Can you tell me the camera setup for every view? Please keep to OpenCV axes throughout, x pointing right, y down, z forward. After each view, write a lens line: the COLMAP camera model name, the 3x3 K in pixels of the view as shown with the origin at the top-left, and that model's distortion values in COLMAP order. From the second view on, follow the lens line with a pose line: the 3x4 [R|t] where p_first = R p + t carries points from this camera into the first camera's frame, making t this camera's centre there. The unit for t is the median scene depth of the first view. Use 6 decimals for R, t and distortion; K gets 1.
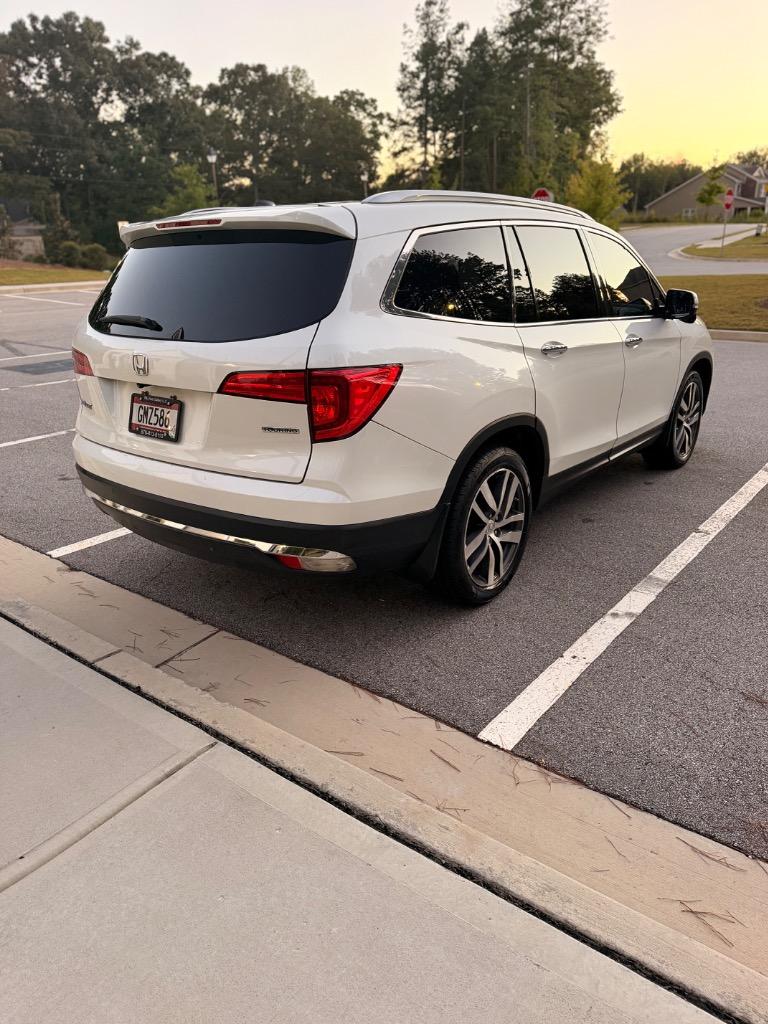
lens RADIAL K [[730.2, 0, 389.7], [0, 730.2, 512.3], [0, 0, 1]] dist [0.029358, -0.029891]
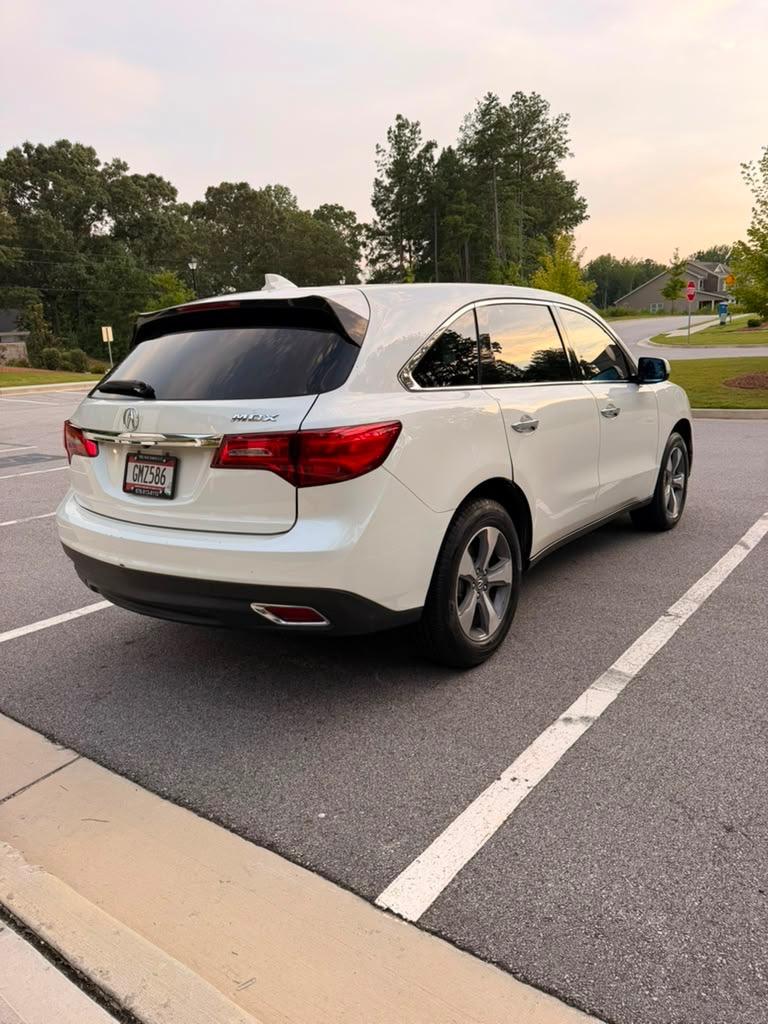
lens RADIAL K [[730.2, 0, 388.4], [0, 730.2, 504.5], [0, 0, 1]] dist [0.029358, -0.029891]
pose [[0.999490, -0.028876, 0.013672, 0.029612], [0.030451, 0.990485, -0.134210, 0.001175], [-0.009666, 0.134558, 0.990859, 0.044136]]
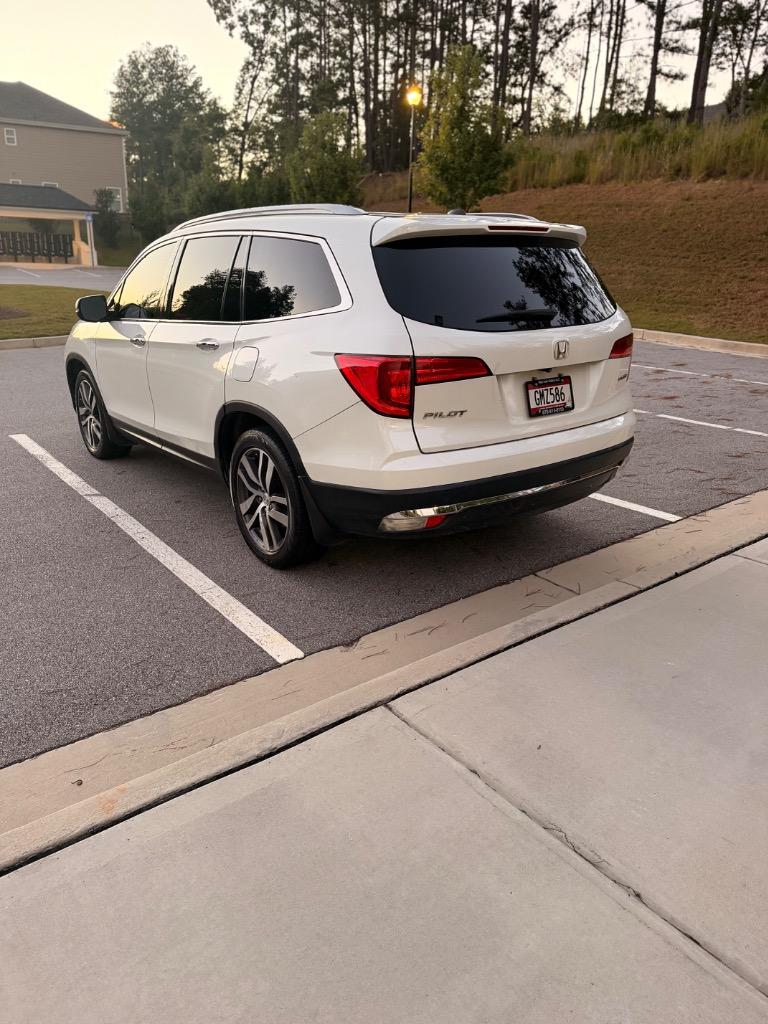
lens RADIAL K [[730.2, 0, 383.6], [0, 730.2, 509.7], [0, 0, 1]] dist [0.029358, -0.029891]
pose [[0.250190, -0.291223, 0.923360, -0.385995], [0.313034, 0.926800, 0.207490, -0.073172], [-0.916196, 0.237131, 0.323039, 0.233803]]
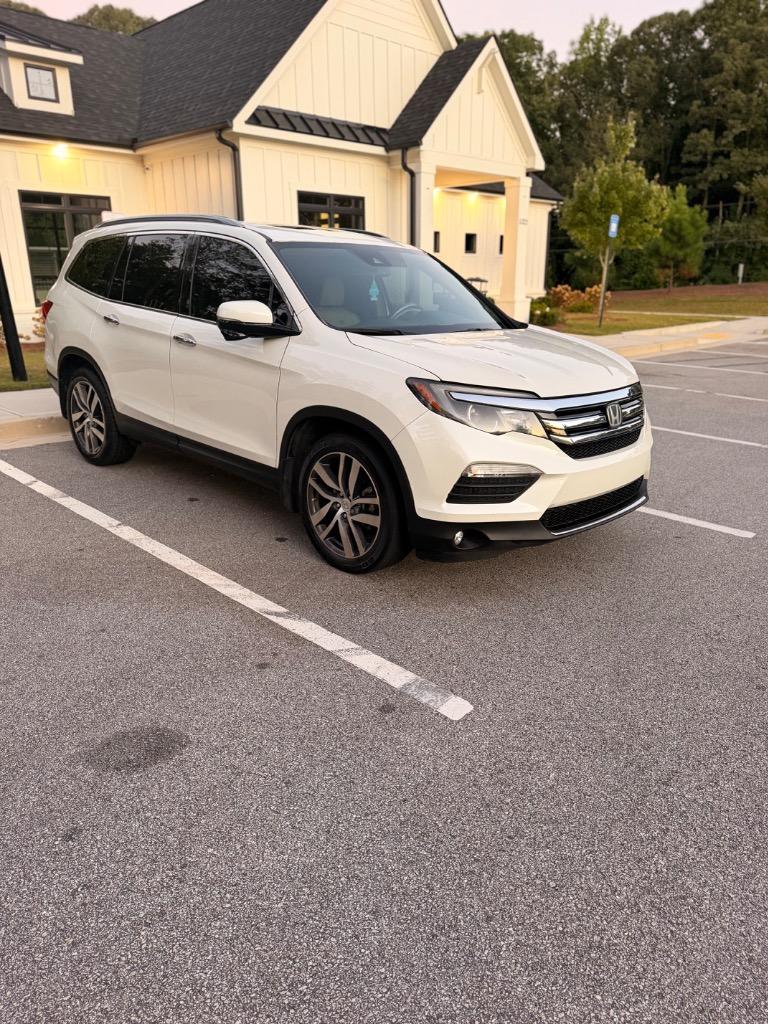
lens RADIAL K [[730.2, 0, 378.4], [0, 730.2, 513.0], [0, 0, 1]] dist [0.029358, -0.029891]
pose [[-0.122795, 0.321092, -0.939054, 0.499028], [-0.353263, 0.870098, 0.343708, -0.175134], [0.927430, 0.373938, 0.006586, 0.493795]]
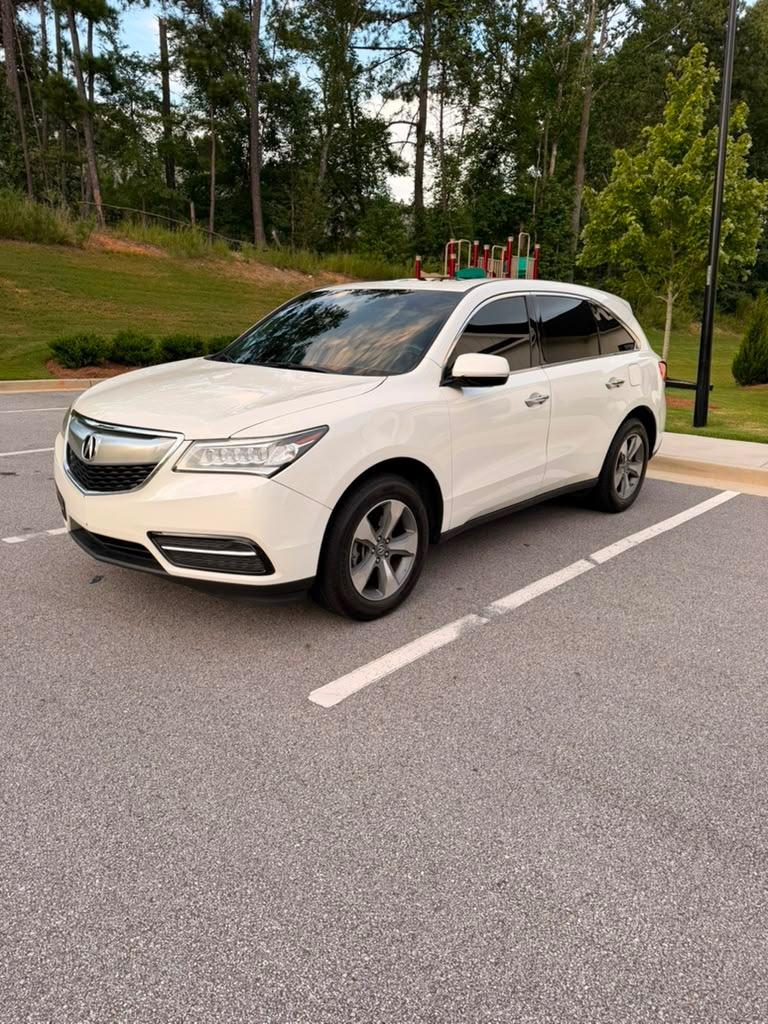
lens RADIAL K [[730.2, 0, 385.1], [0, 730.2, 510.1], [0, 0, 1]] dist [0.029358, -0.029891]
pose [[-0.998147, -0.020953, 0.057126, 0.071905], [0.015088, 0.824292, 0.565964, -0.293928], [-0.058947, 0.565777, -0.822449, 0.854236]]
